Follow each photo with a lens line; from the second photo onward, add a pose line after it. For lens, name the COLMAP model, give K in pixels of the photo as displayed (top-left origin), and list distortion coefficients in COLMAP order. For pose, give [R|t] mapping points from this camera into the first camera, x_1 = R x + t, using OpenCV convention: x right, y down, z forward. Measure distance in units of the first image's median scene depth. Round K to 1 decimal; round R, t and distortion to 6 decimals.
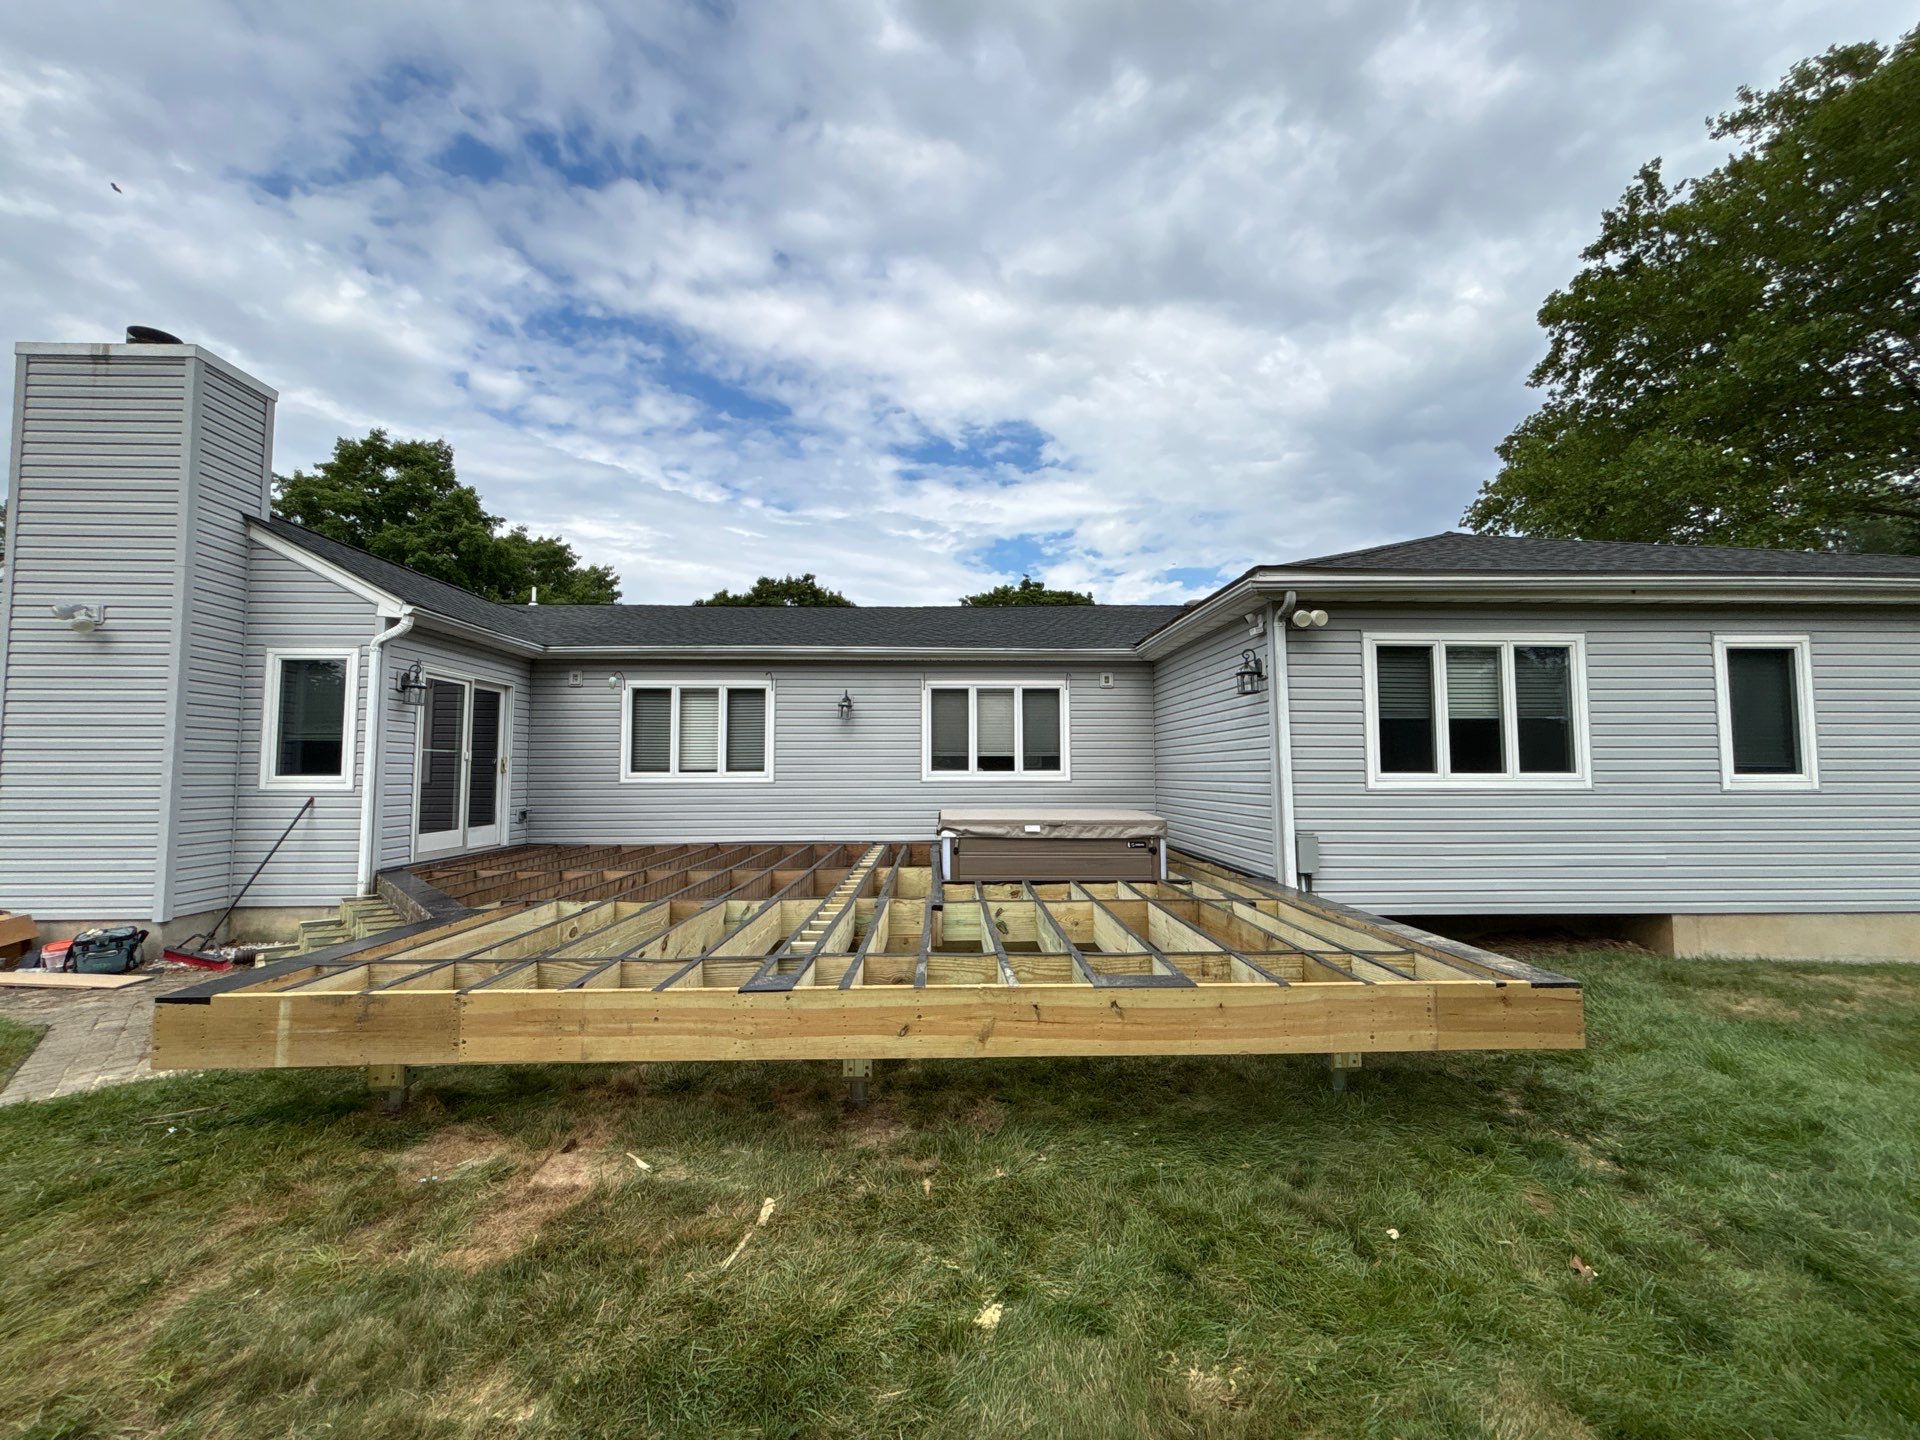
lens RADIAL K [[775.6, 0, 959.3], [0, 775.6, 732.8], [0, 0, 1]] dist [-0.000157, 0.000189]
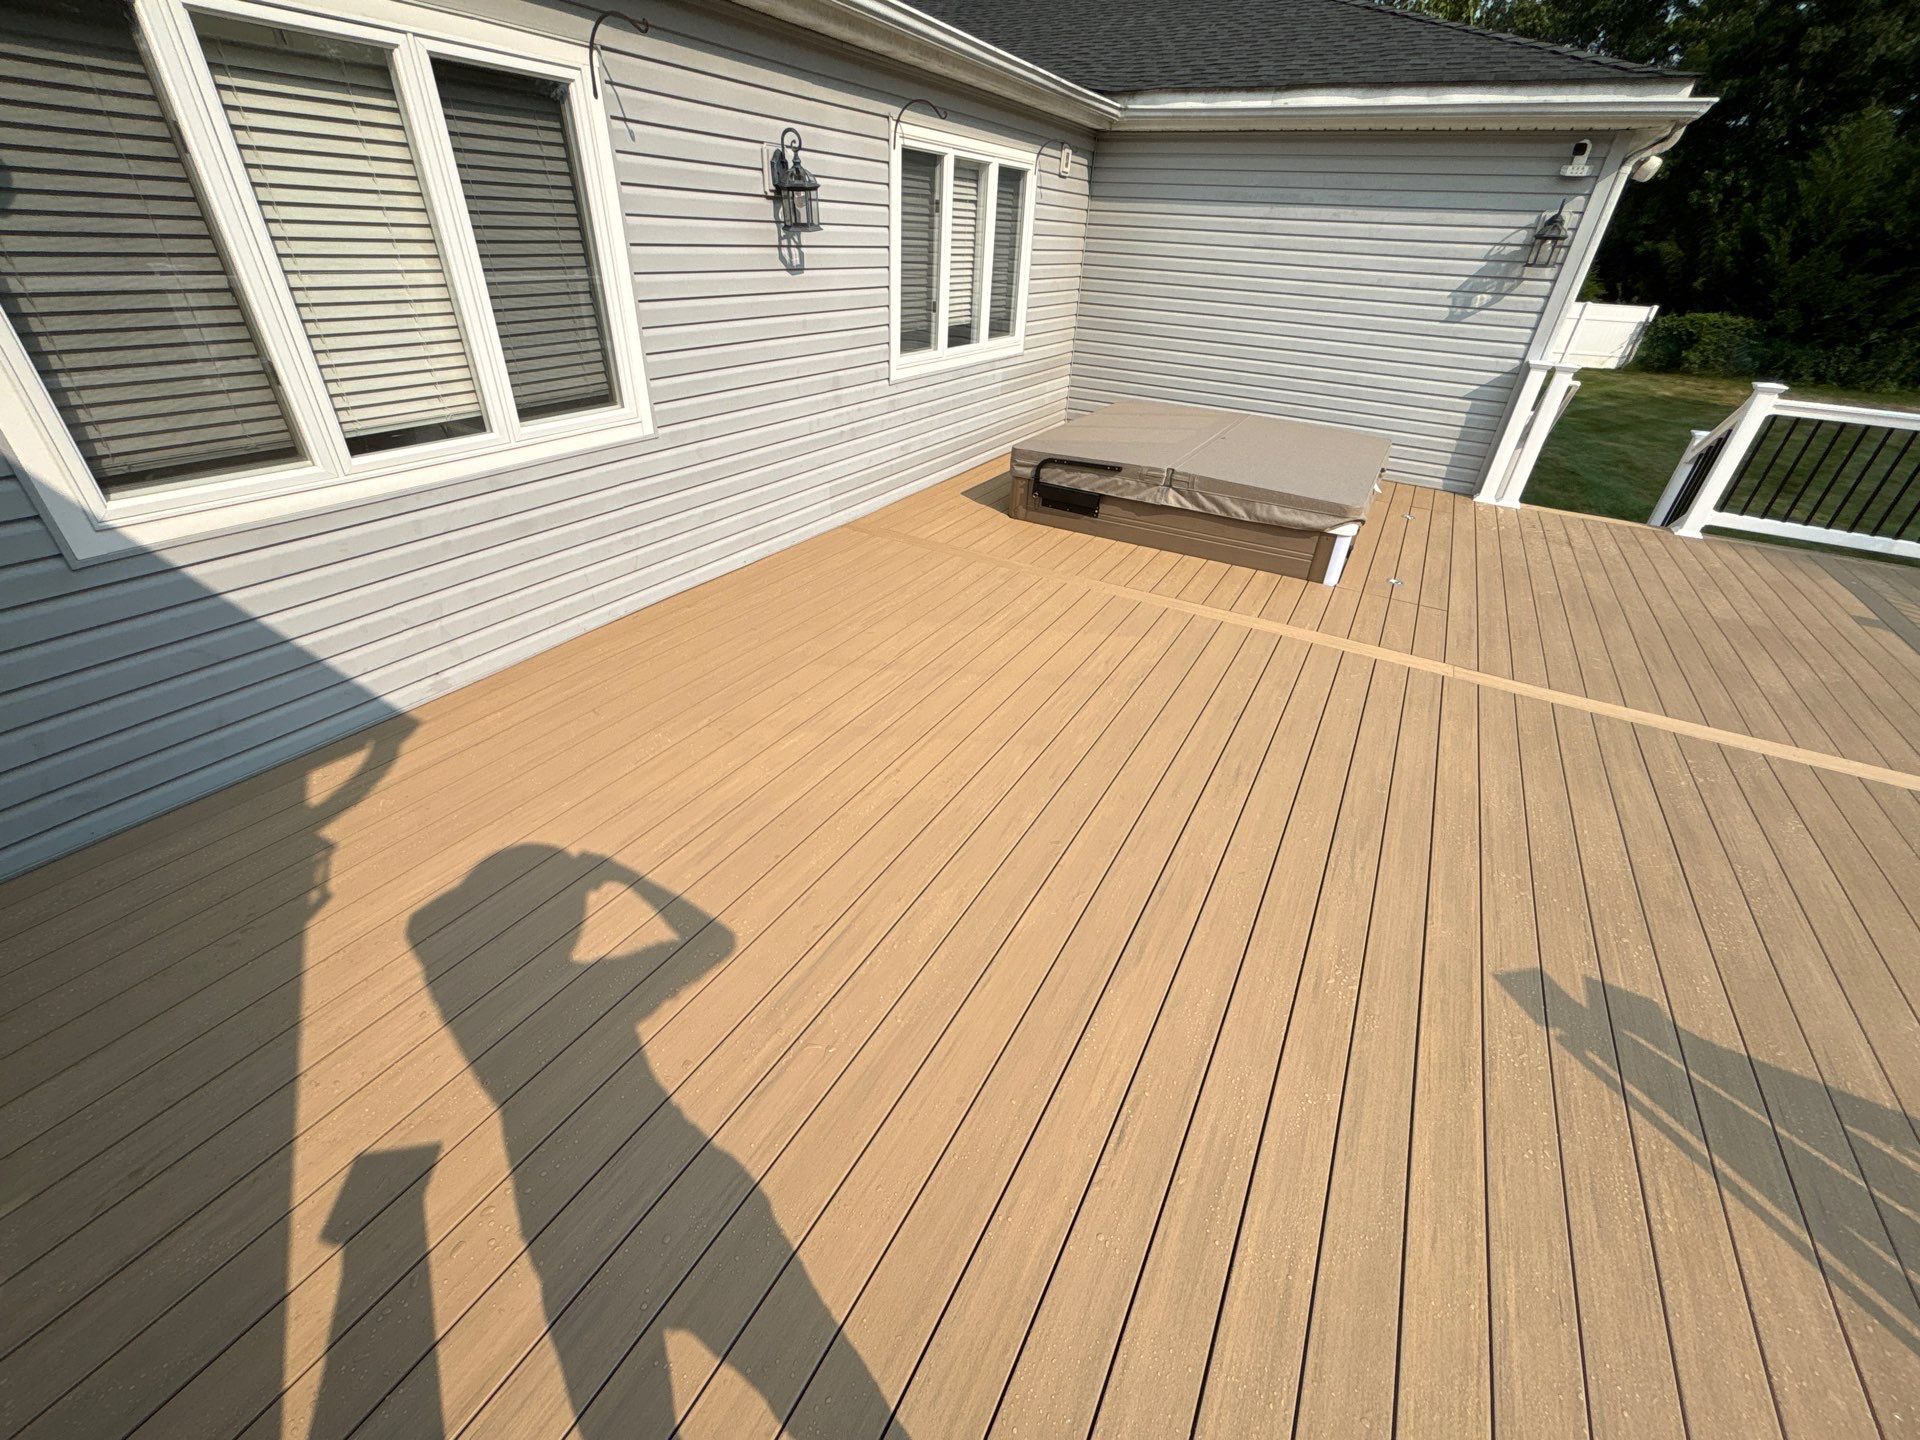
lens RADIAL K [[775.6, 0, 962.8], [0, 775.6, 720.4], [0, 0, 1]] dist [-0.000157, 0.000189]
pose [[0.510159, -0.438786, 0.739732, -0.484746], [-0.092234, 0.827204, 0.554281, -0.035977], [-0.855120, -0.351000, 0.381535, 0.706705]]
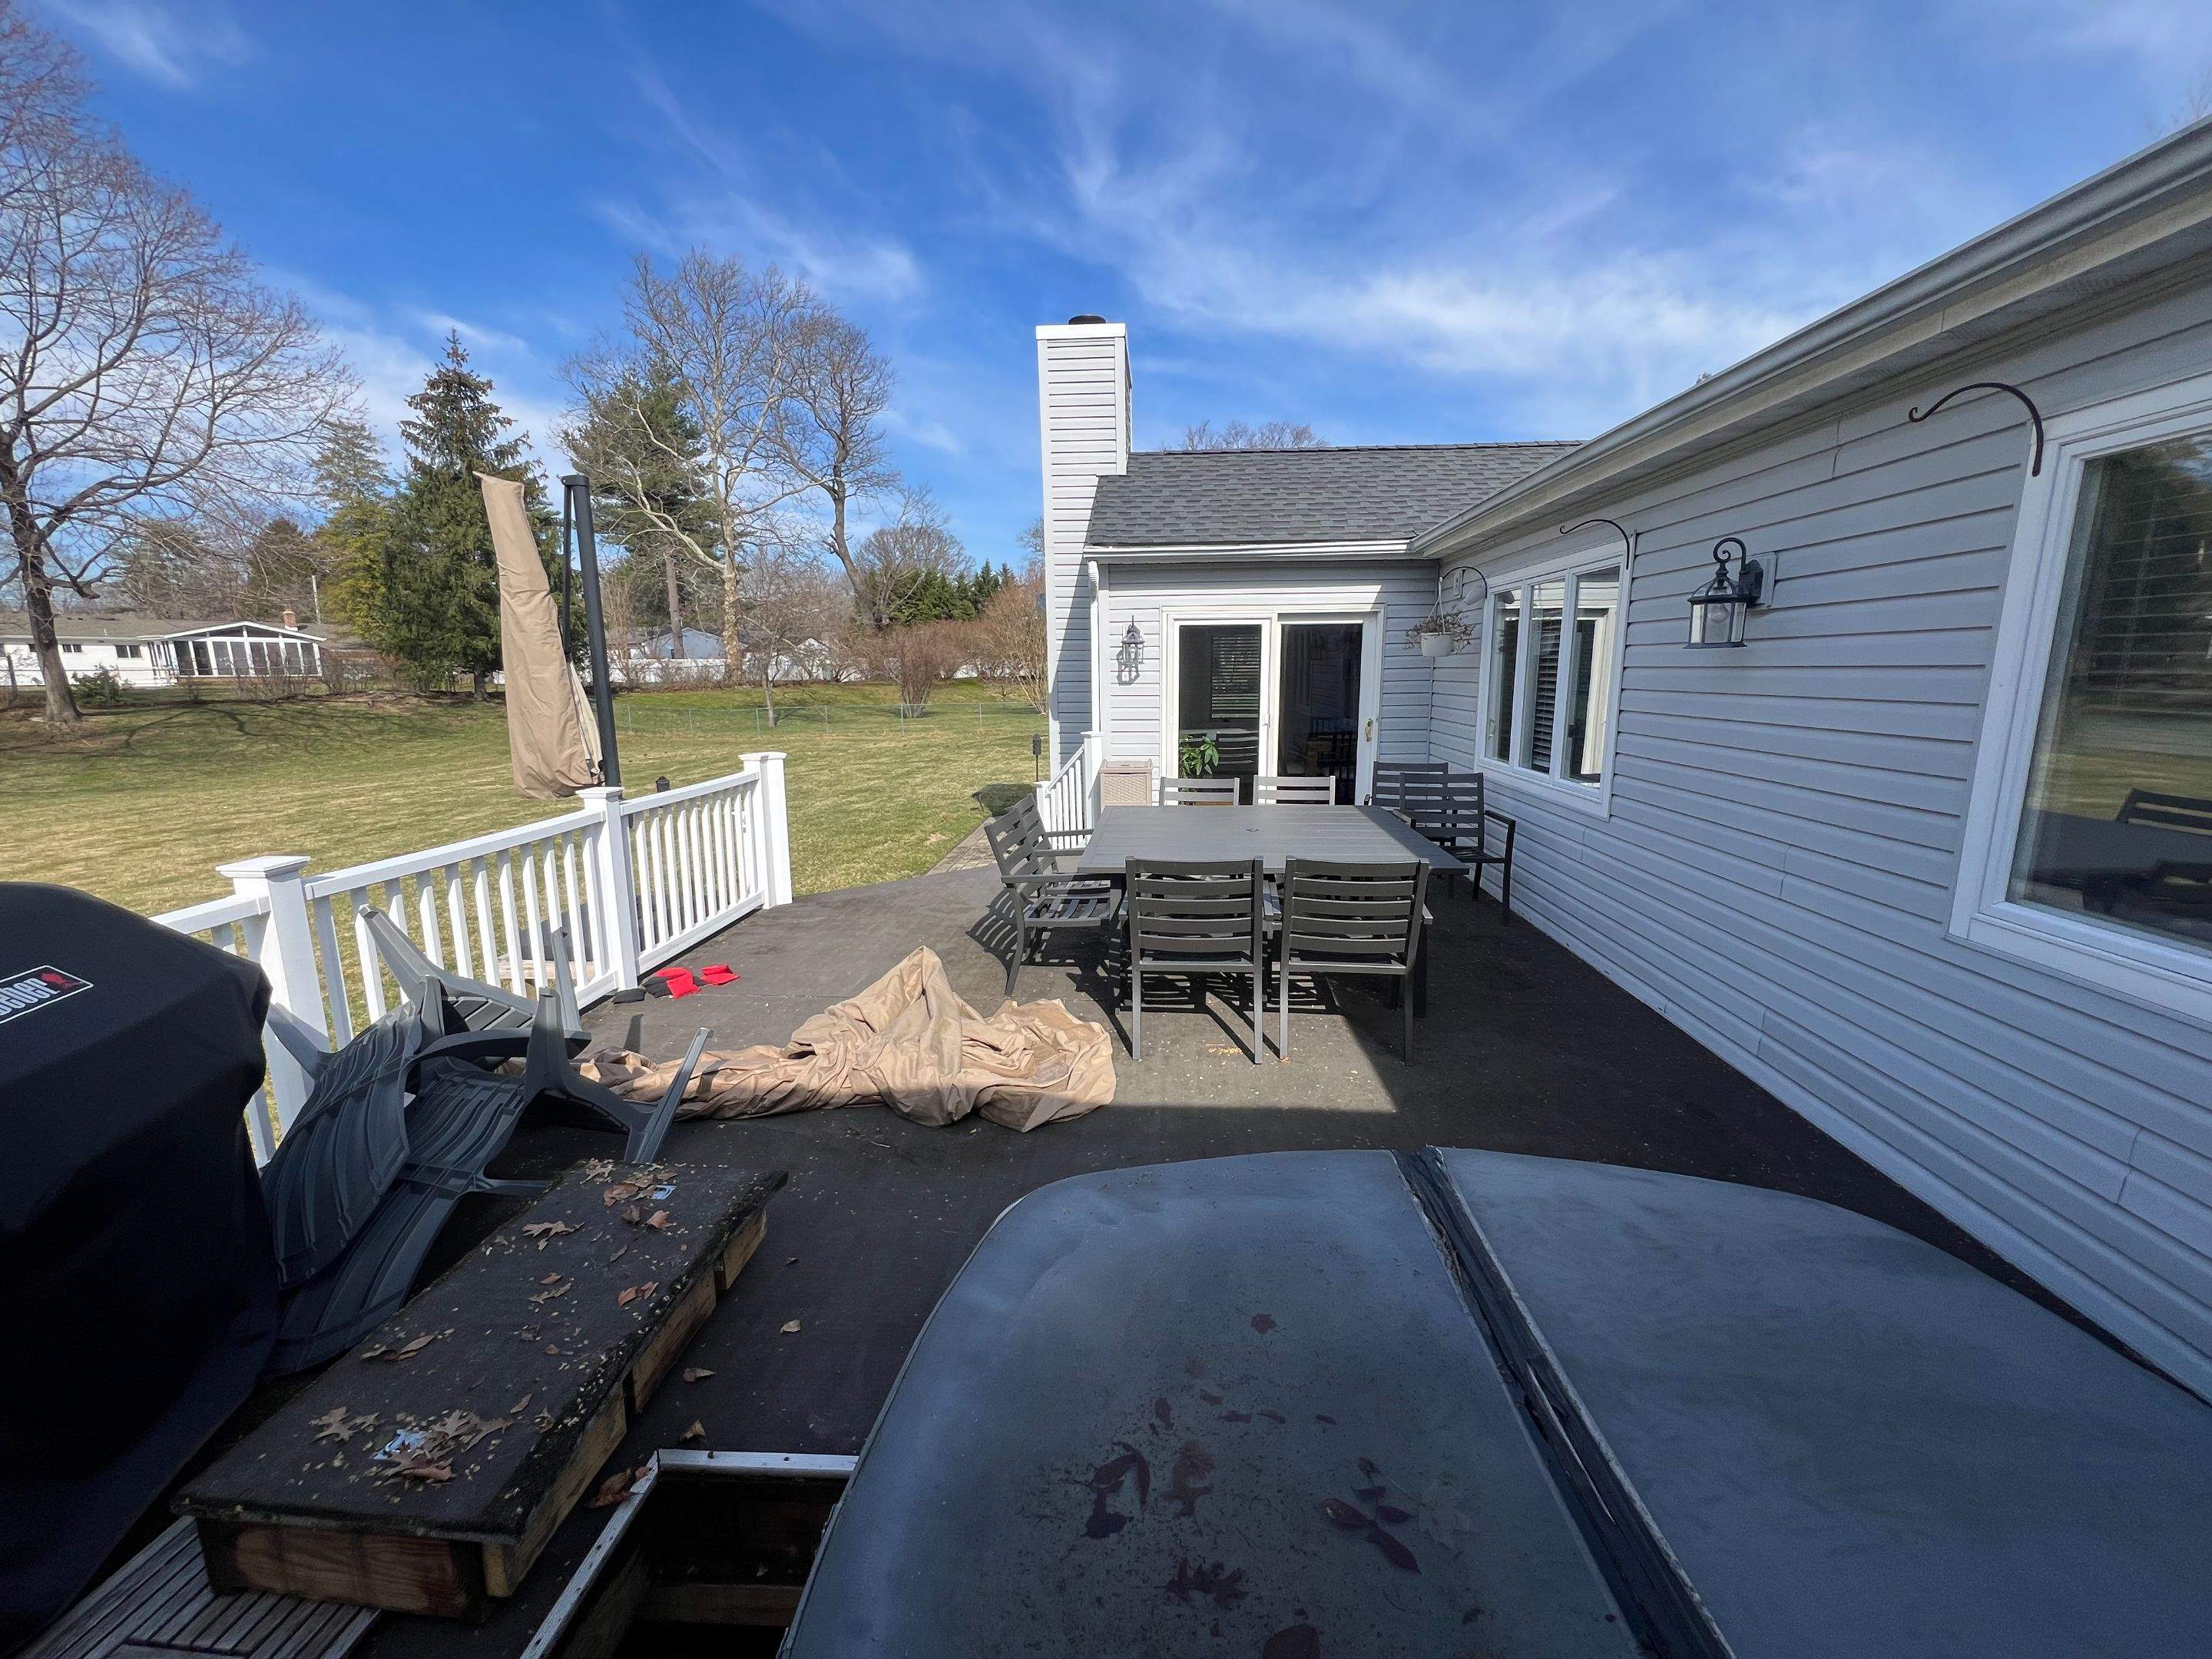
lens RADIAL K [[886.6, 0, 1106.9], [0, 886.6, 823.3], [0, 0, 1]] dist [-0.003602, 0.000506]
pose [[-0.091334, 0.174818, -0.980355, 0.208407], [0.061180, 0.983596, 0.169696, -0.022726], [0.993939, -0.044479, -0.100531, 0.803304]]
